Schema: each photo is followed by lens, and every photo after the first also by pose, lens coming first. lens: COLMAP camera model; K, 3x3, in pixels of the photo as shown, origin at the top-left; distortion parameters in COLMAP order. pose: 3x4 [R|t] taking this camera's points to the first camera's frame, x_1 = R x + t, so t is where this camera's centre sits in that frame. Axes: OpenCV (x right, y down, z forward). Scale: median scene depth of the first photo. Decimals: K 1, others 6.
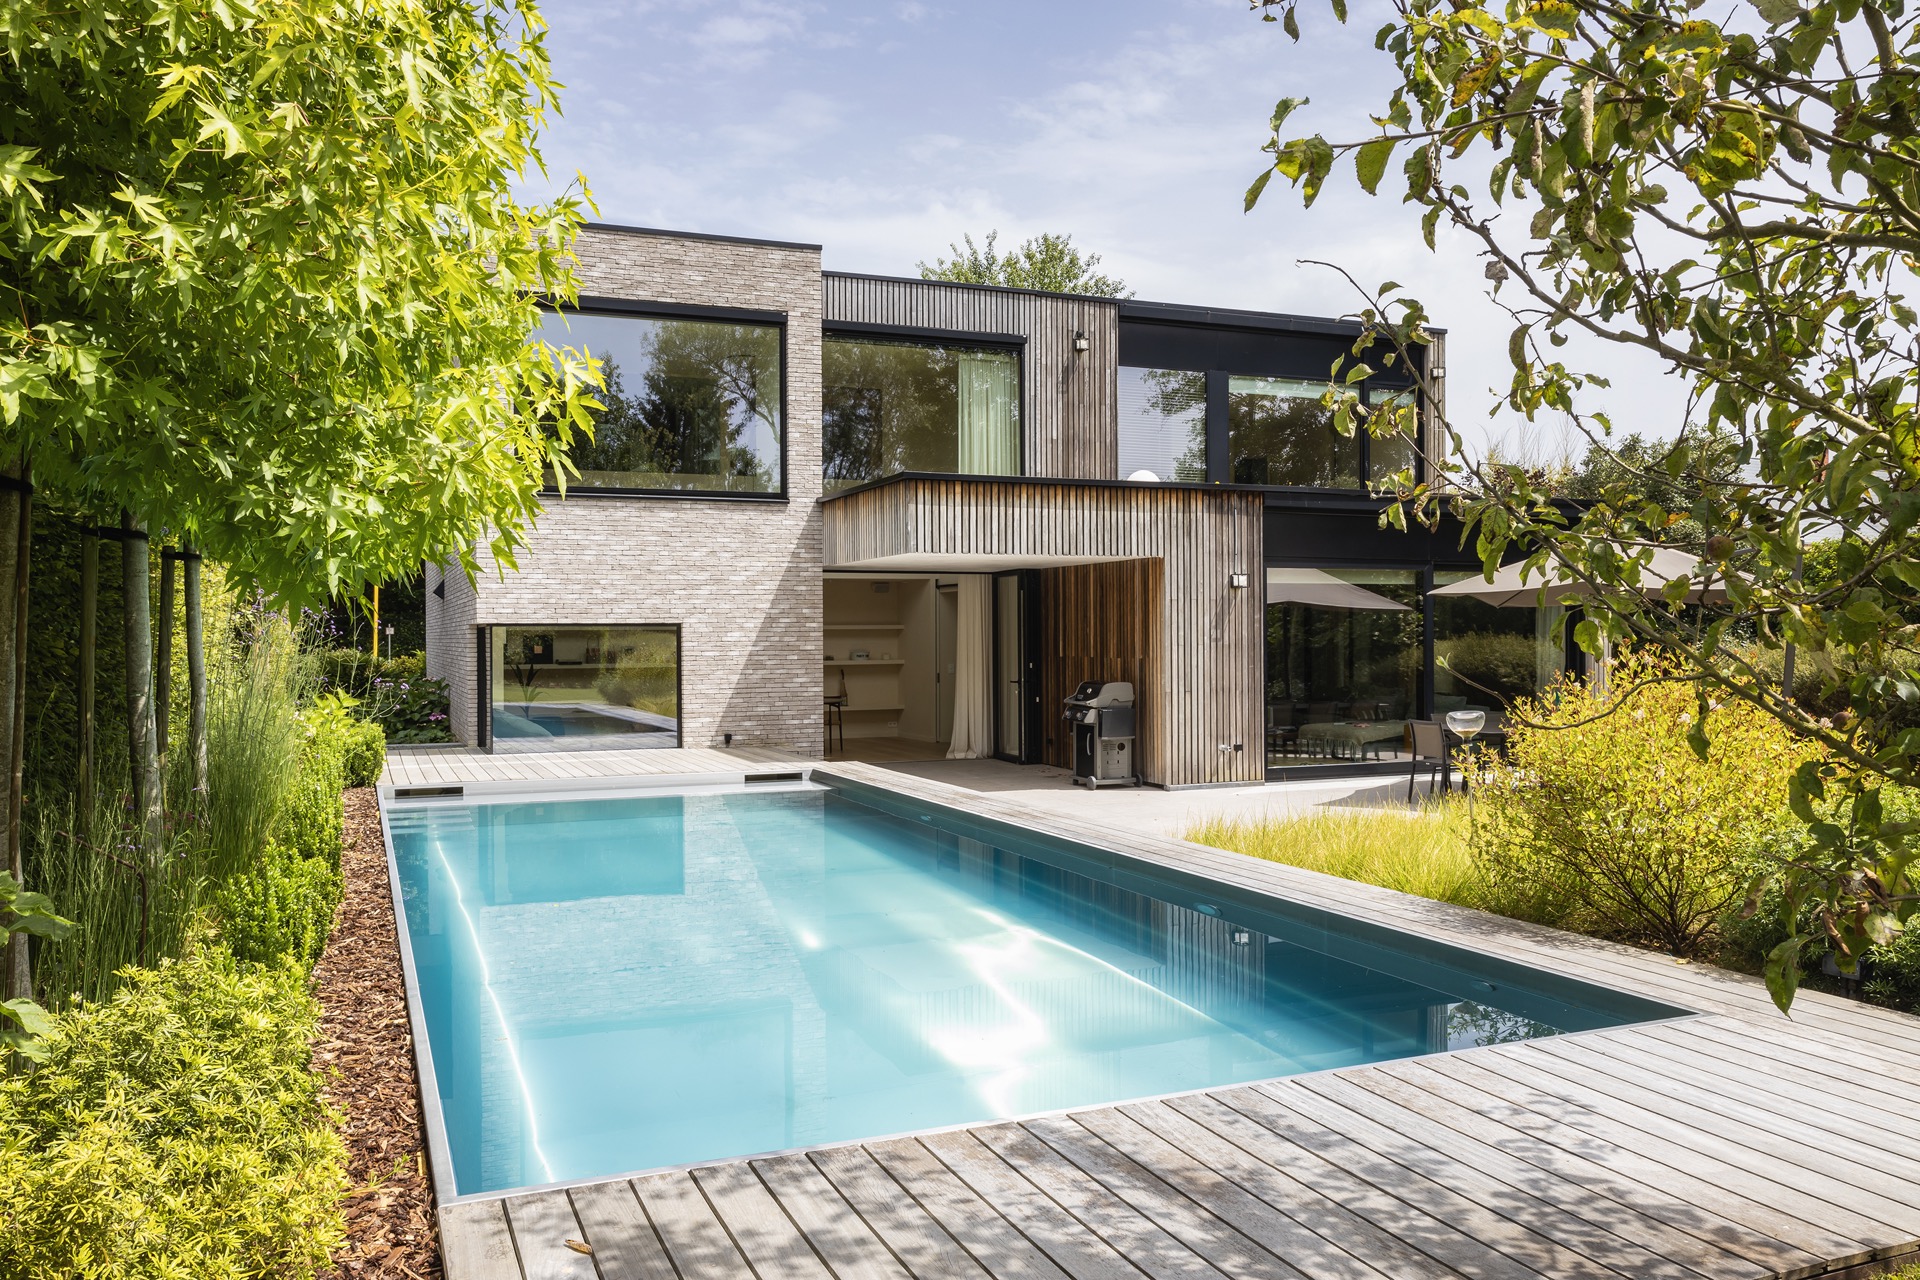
lens RADIAL K [[1514.7, 0, 960.1], [0, 1514.7, 696.4], [0, 0, 1]] dist [-0.012558, 0.012268]
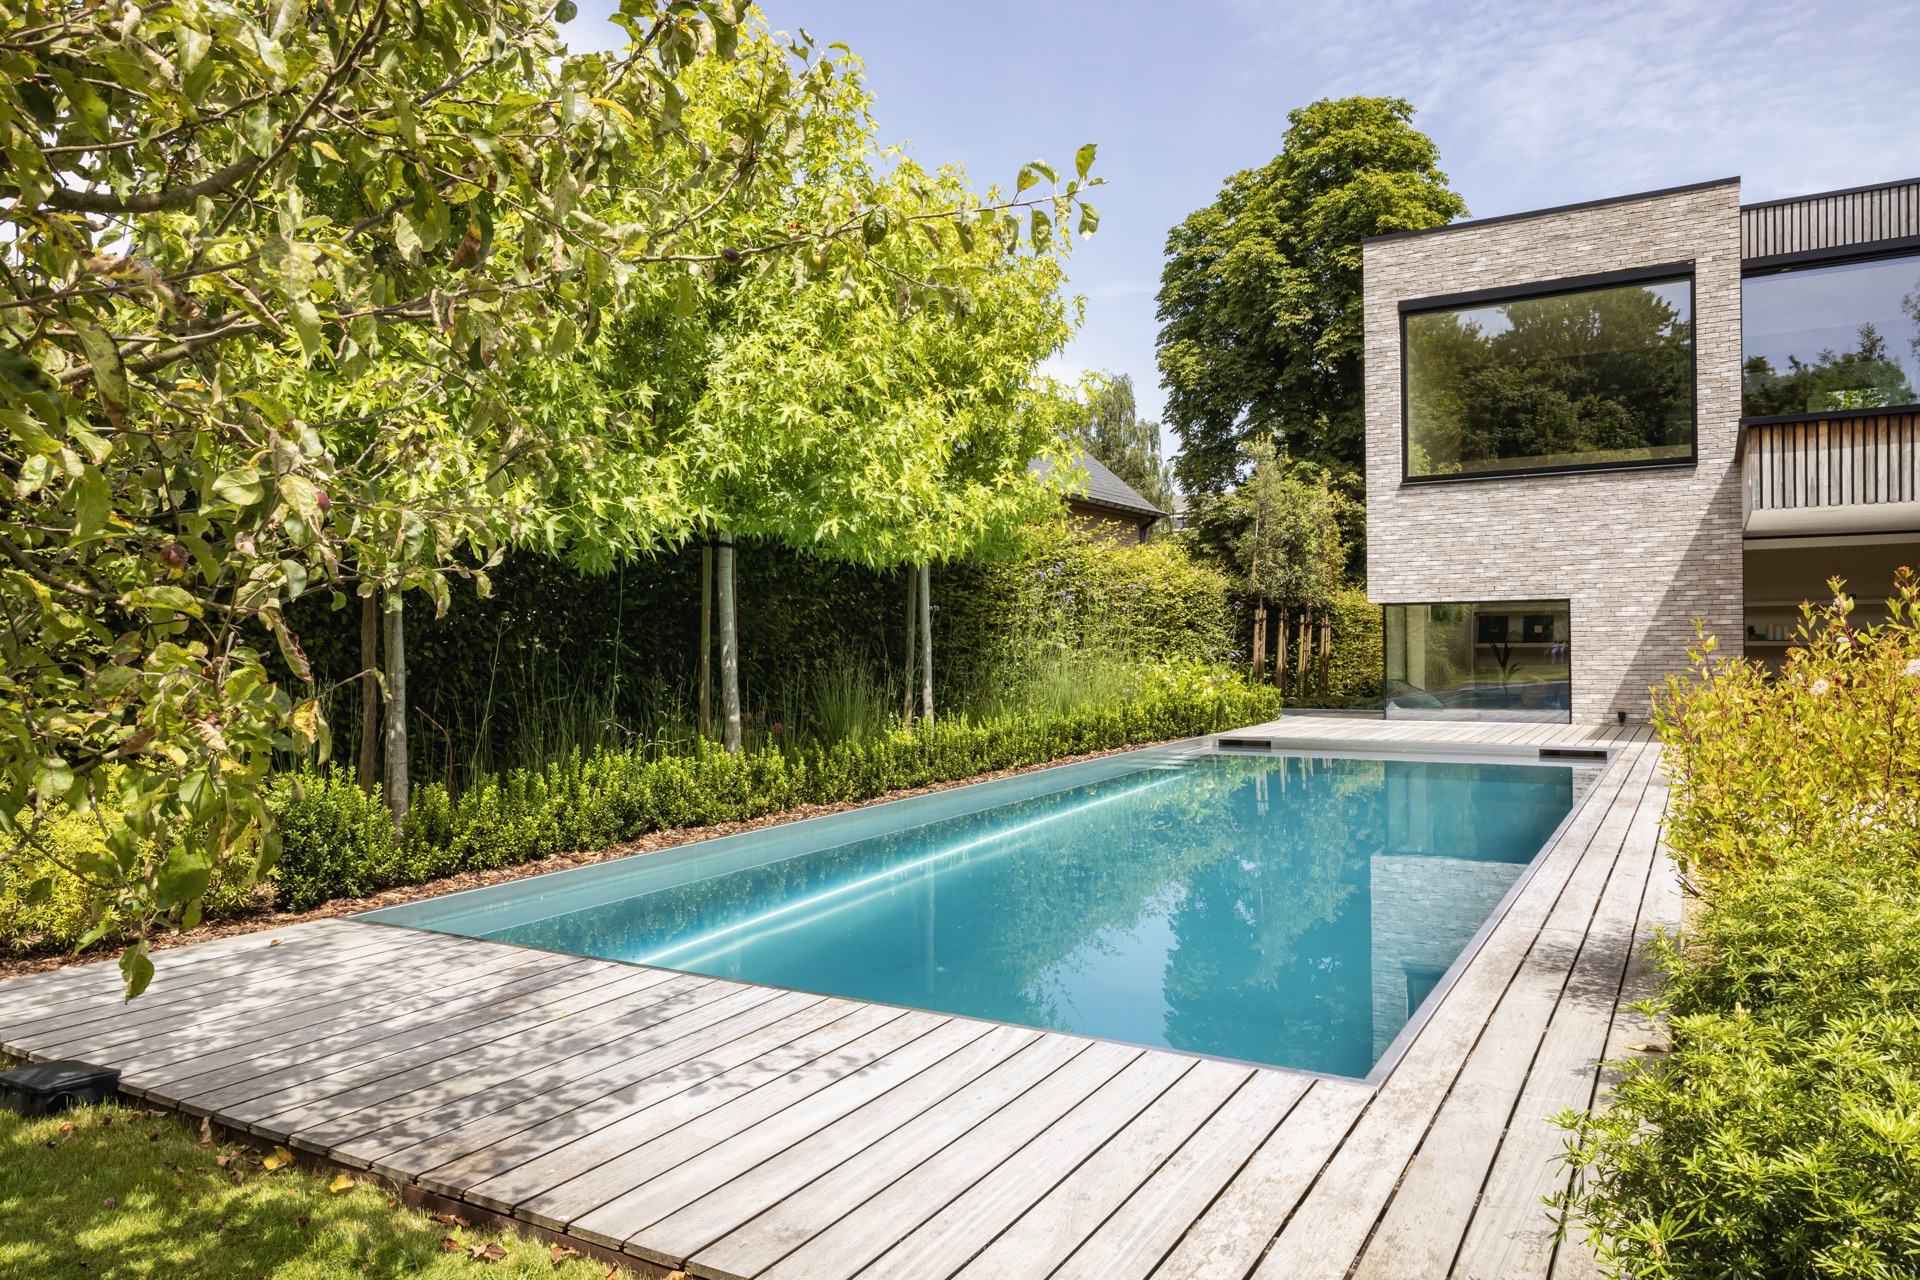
lens RADIAL K [[1310.3, 0, 897.1], [0, 1310.3, 685.1], [0, 0, 1]] dist [-0.006201, 0.006281]
pose [[0.570444, 0.028877, -0.820829, 0.290456], [-0.026790, 0.999504, 0.016545, 0.006610], [0.820899, 0.012552, 0.570935, 0.154003]]
